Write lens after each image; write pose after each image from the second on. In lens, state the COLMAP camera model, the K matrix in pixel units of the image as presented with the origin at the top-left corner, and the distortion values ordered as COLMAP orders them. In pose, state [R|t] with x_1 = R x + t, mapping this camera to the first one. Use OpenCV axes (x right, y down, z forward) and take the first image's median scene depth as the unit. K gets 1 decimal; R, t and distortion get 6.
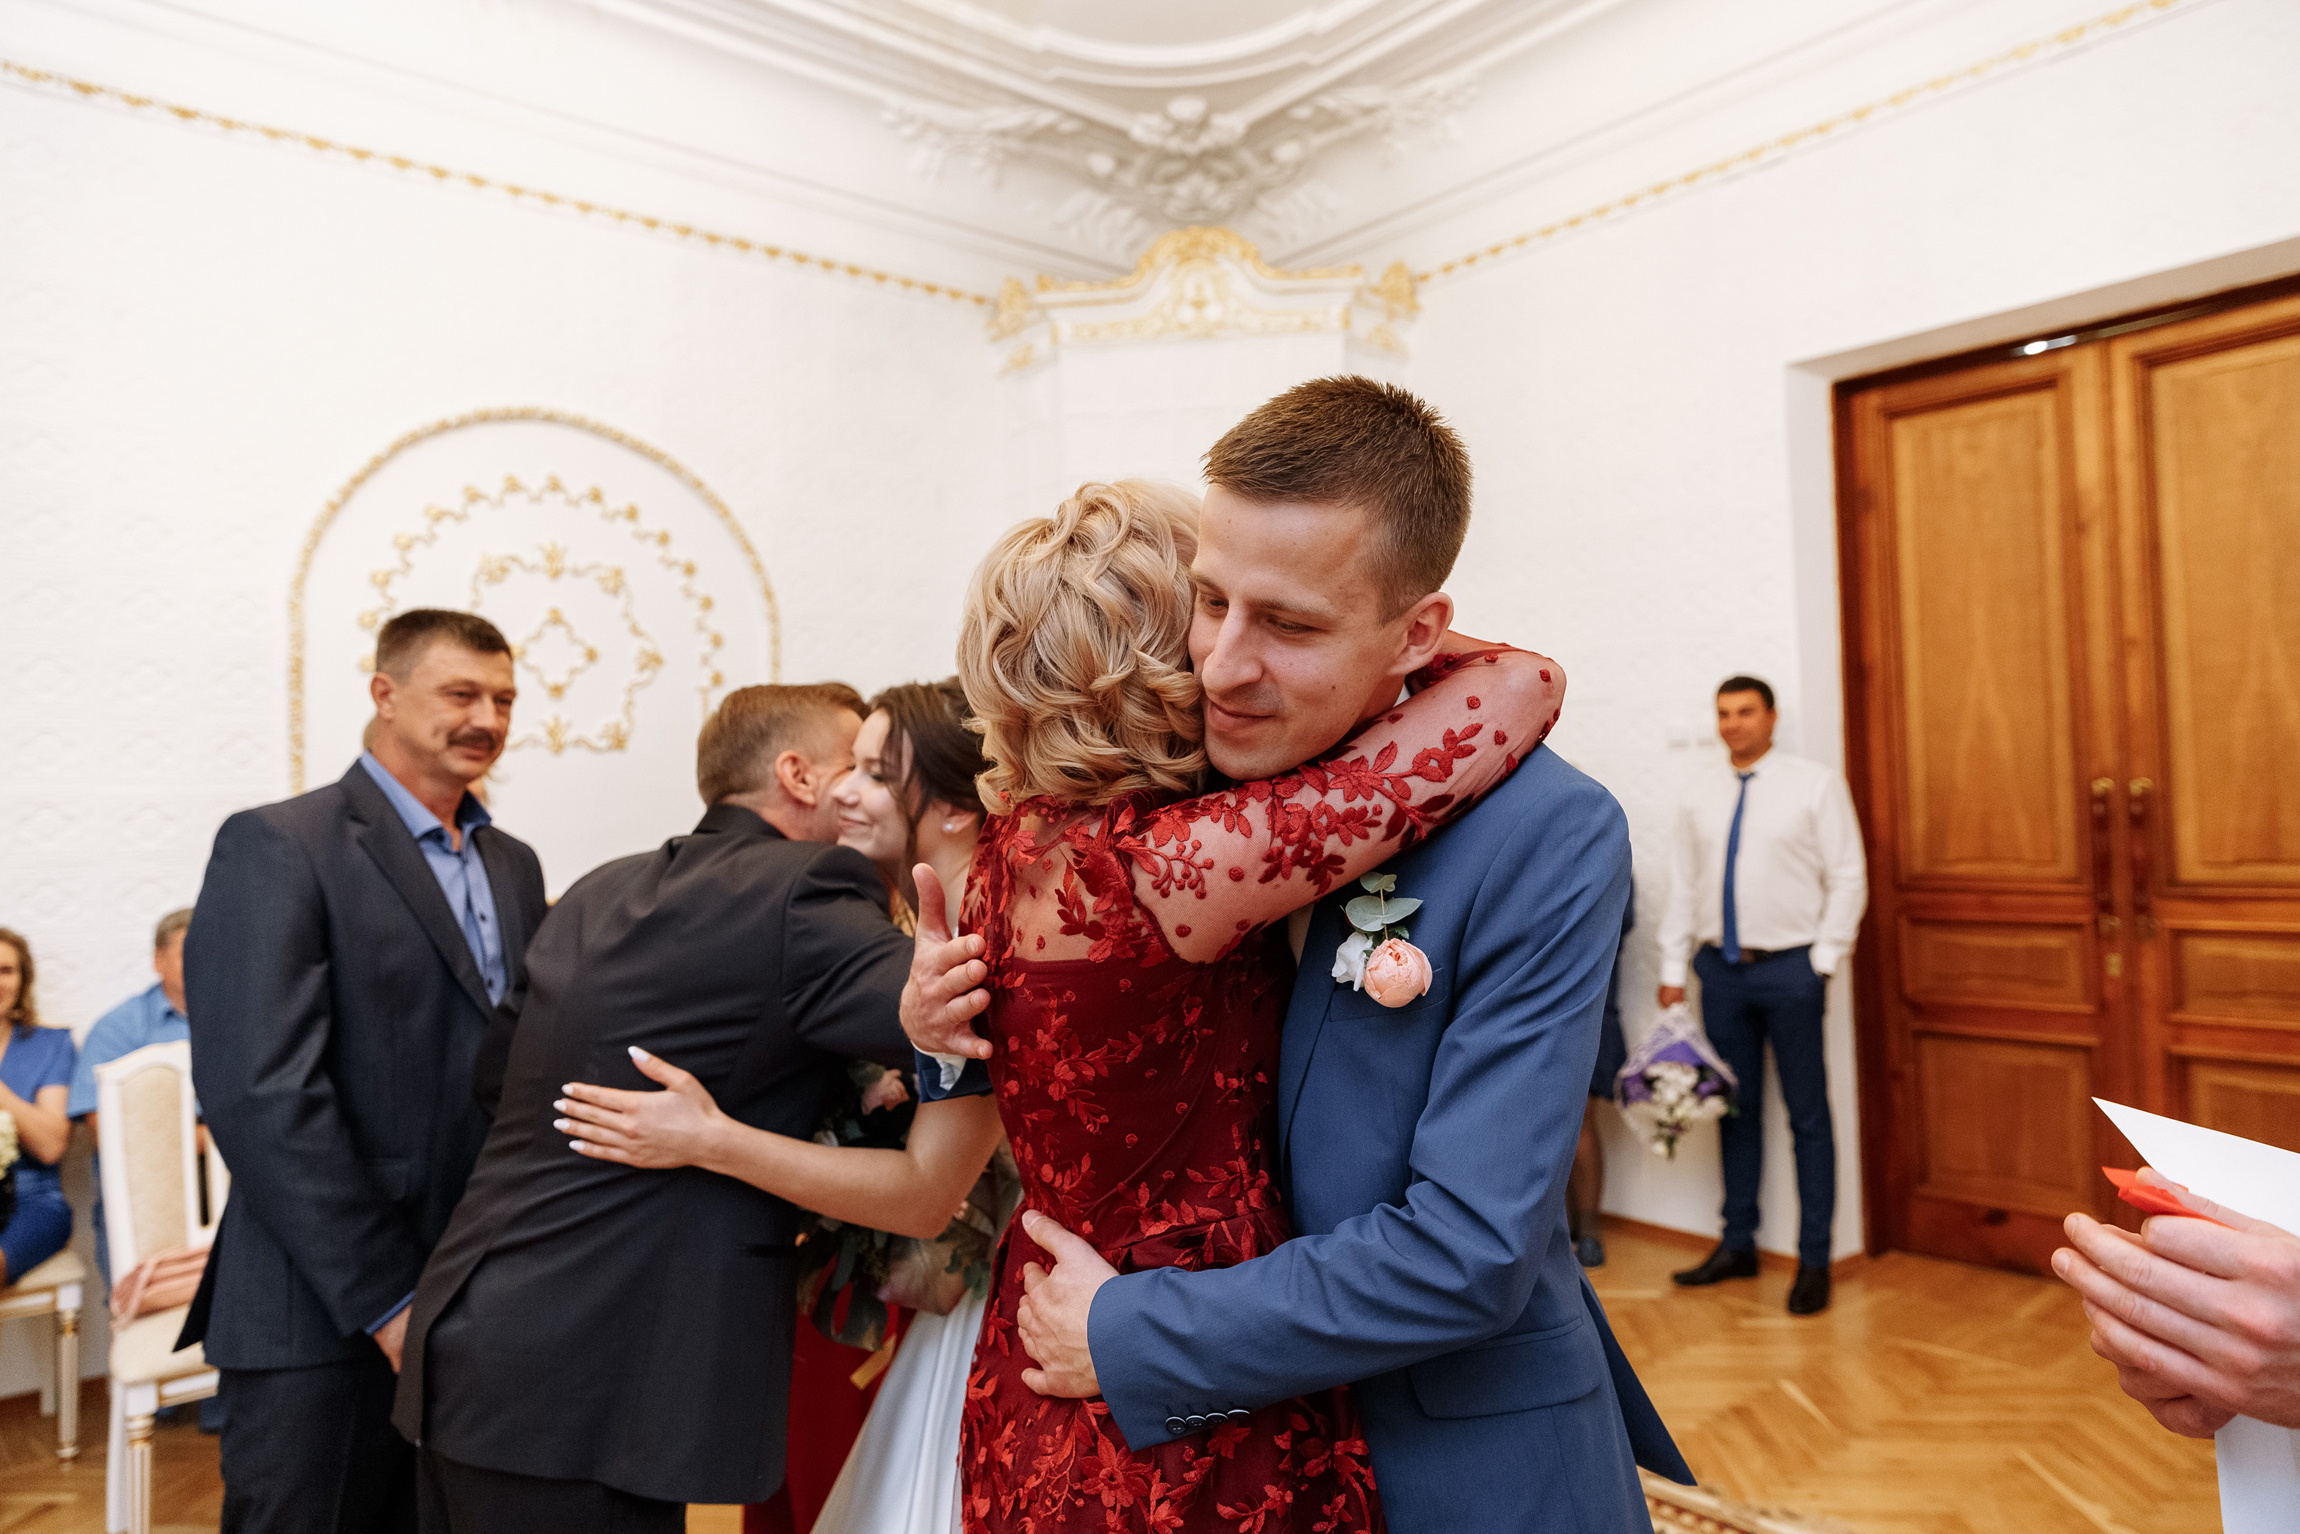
lens RADIAL K [[1498.8, 0, 1147.9], [0, 1498.8, 769.7], [0, 0, 1]] dist [0.004658, -0.002263]
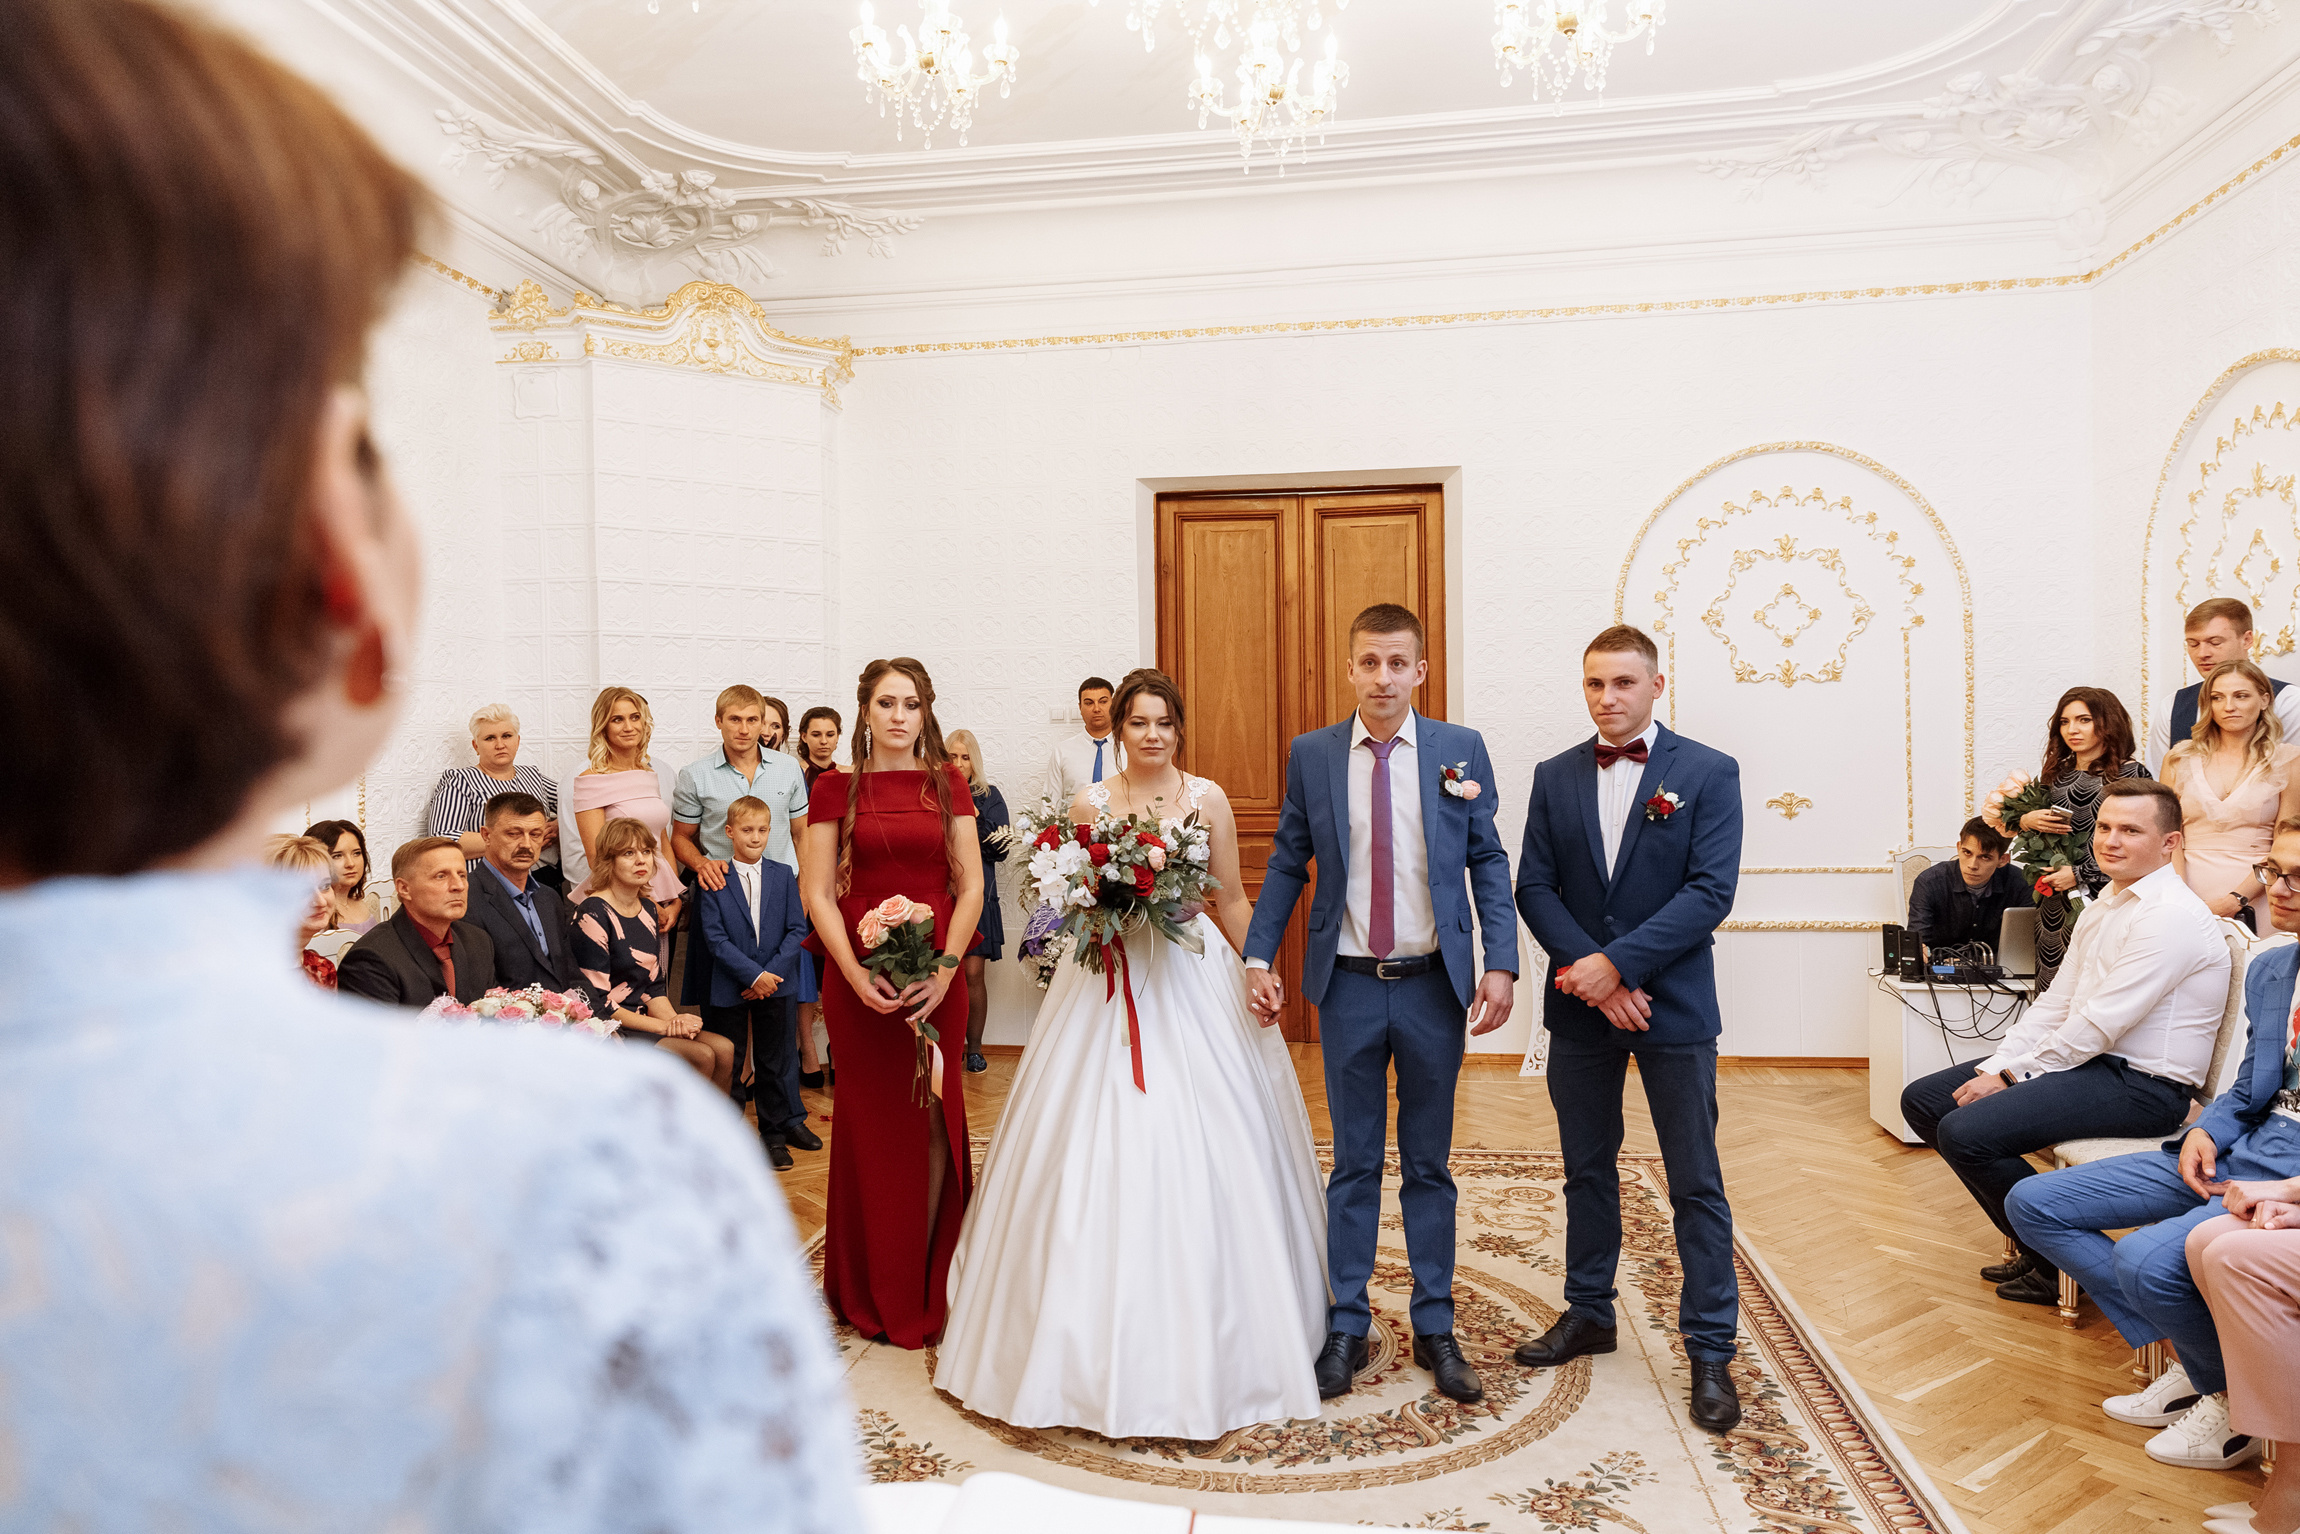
lens RADIAL K [[1546.6, 0, 1147.3], [0, 1546.6, 769.7], [0, 0, 1]] dist [0.011568, -0.004304]
pose [[0.753015, 0.011335, 0.657906, -0.584390], [-0.027592, 0.999516, 0.014361, 0.007319], [-0.657425, -0.028967, 0.752963, -0.210959]]
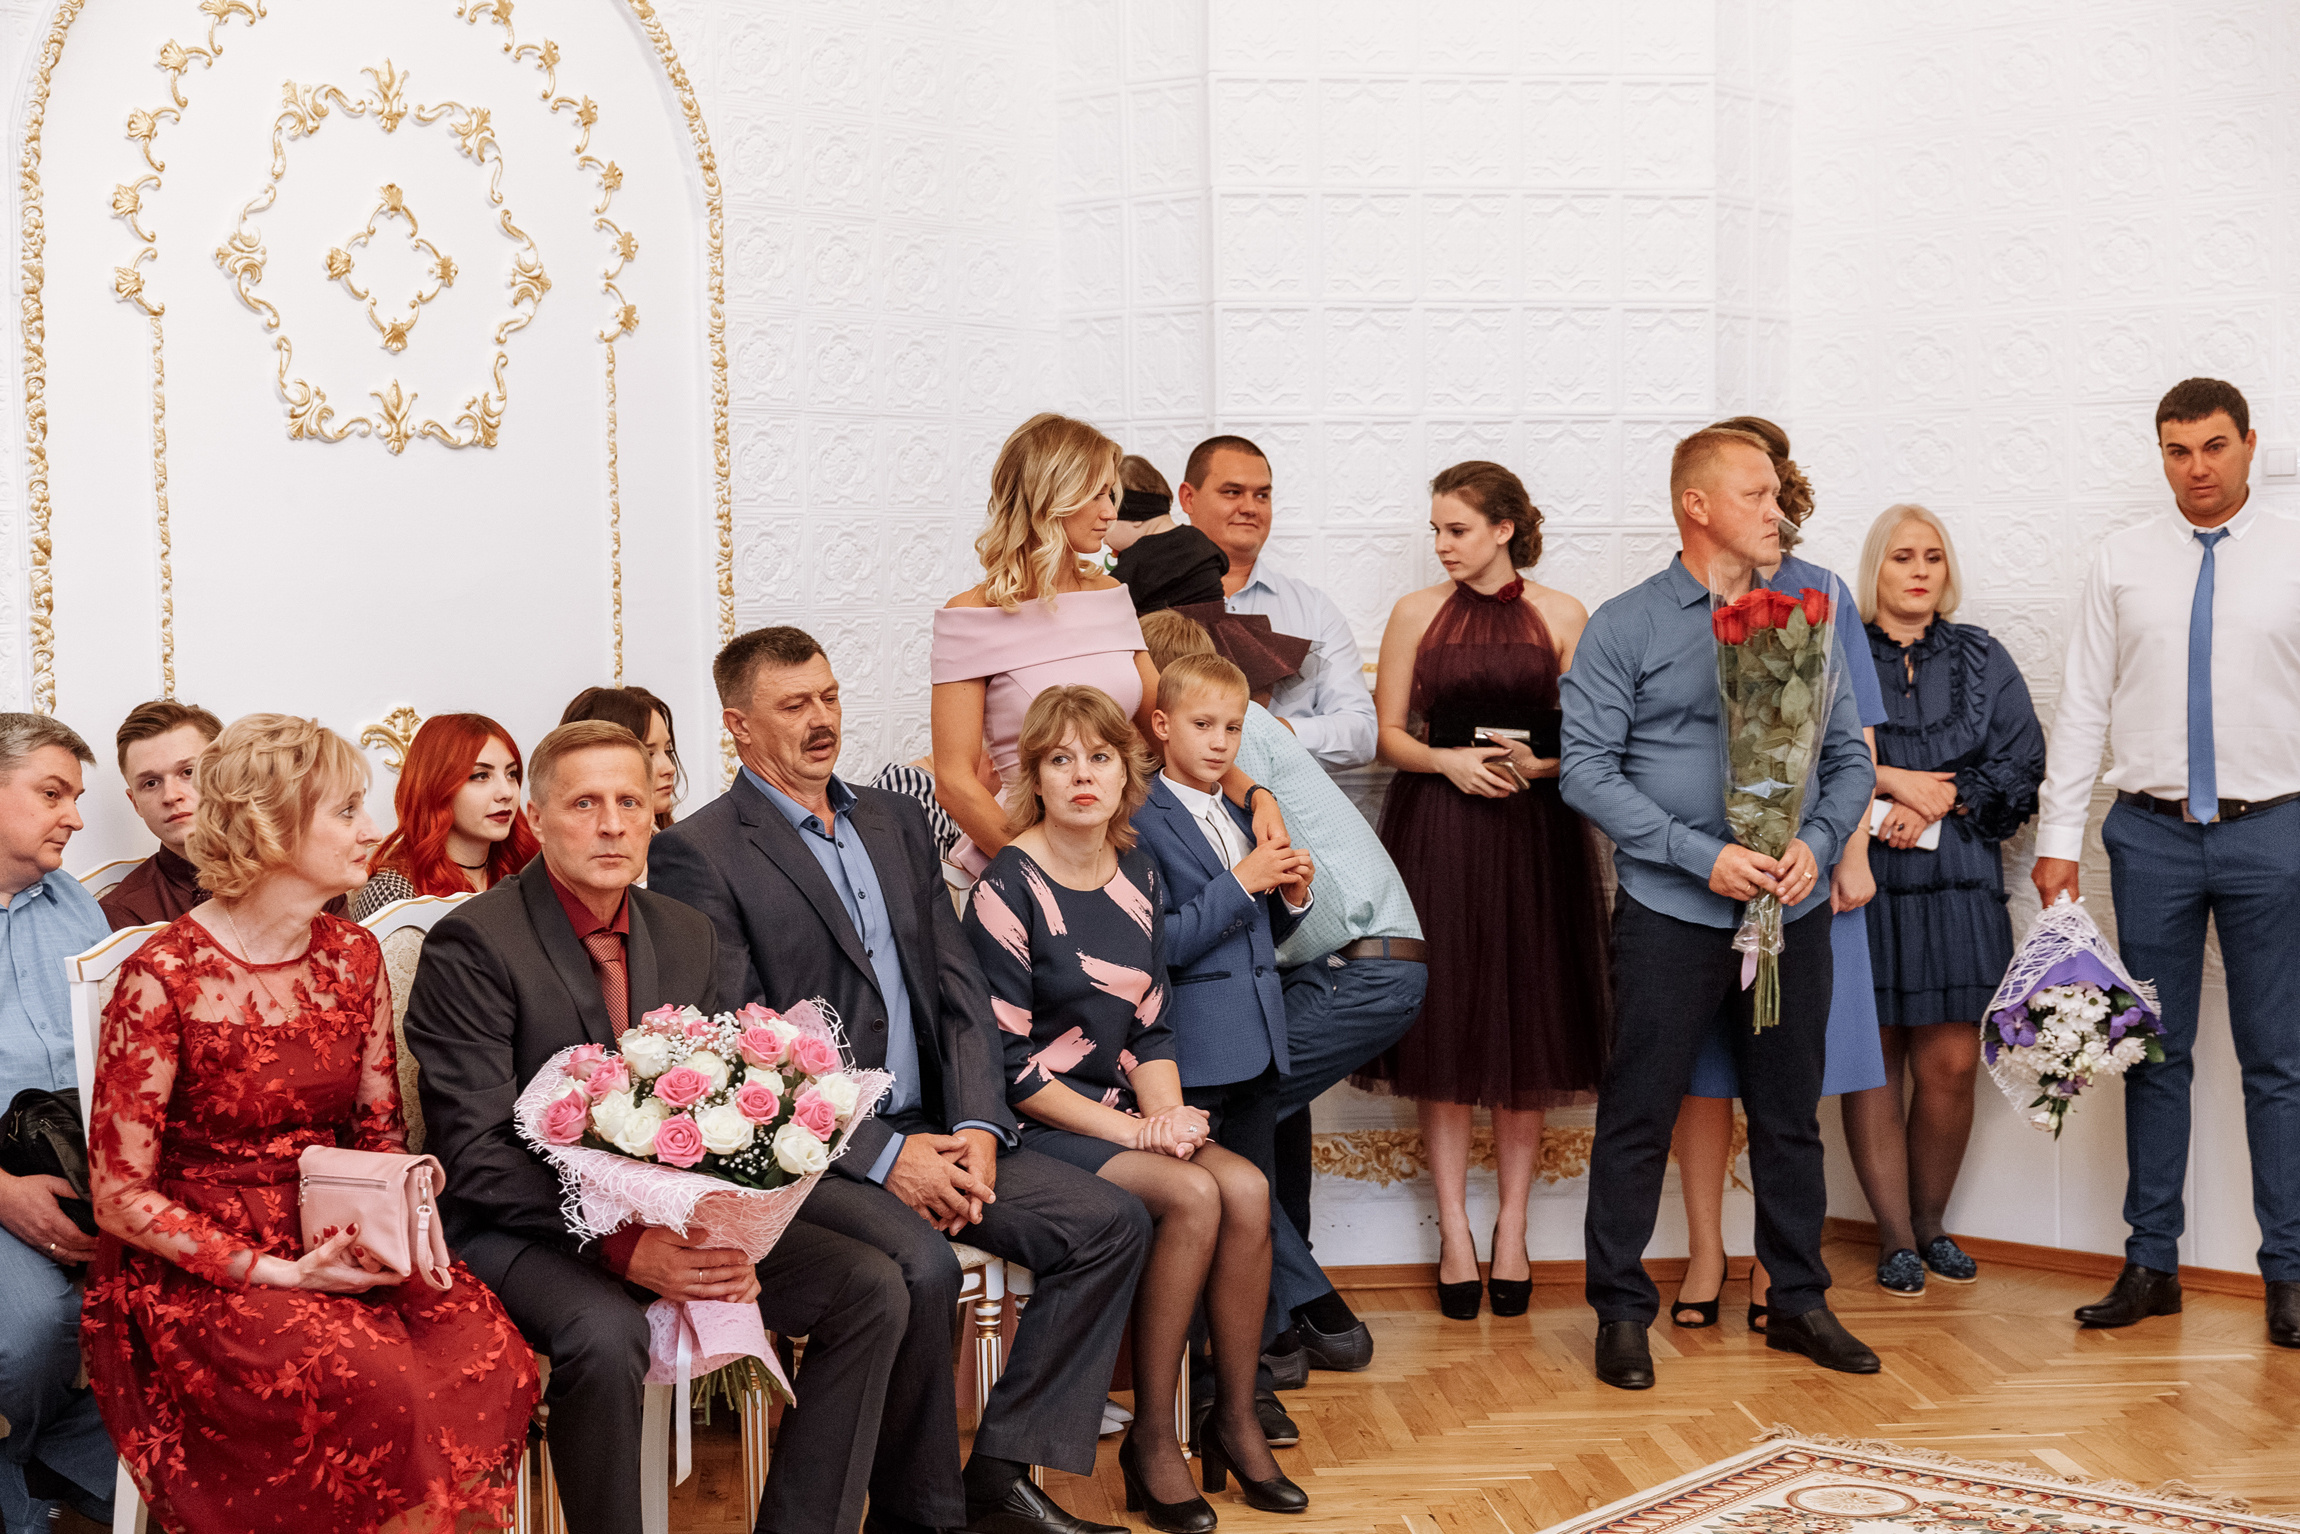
lens RADIAL K [[3551.9, 0, 1150.0], [0, 3551.9, 767.0], [0, 0, 1]] dist [0.021440, -0.082706]
pose [[0.985200, 0.007532, 0.171244, -0.334646], [-0.020611, 0.996991, 0.074728, 0.001709], [-0.170166, -0.077151, 0.982391, -0.330439]]
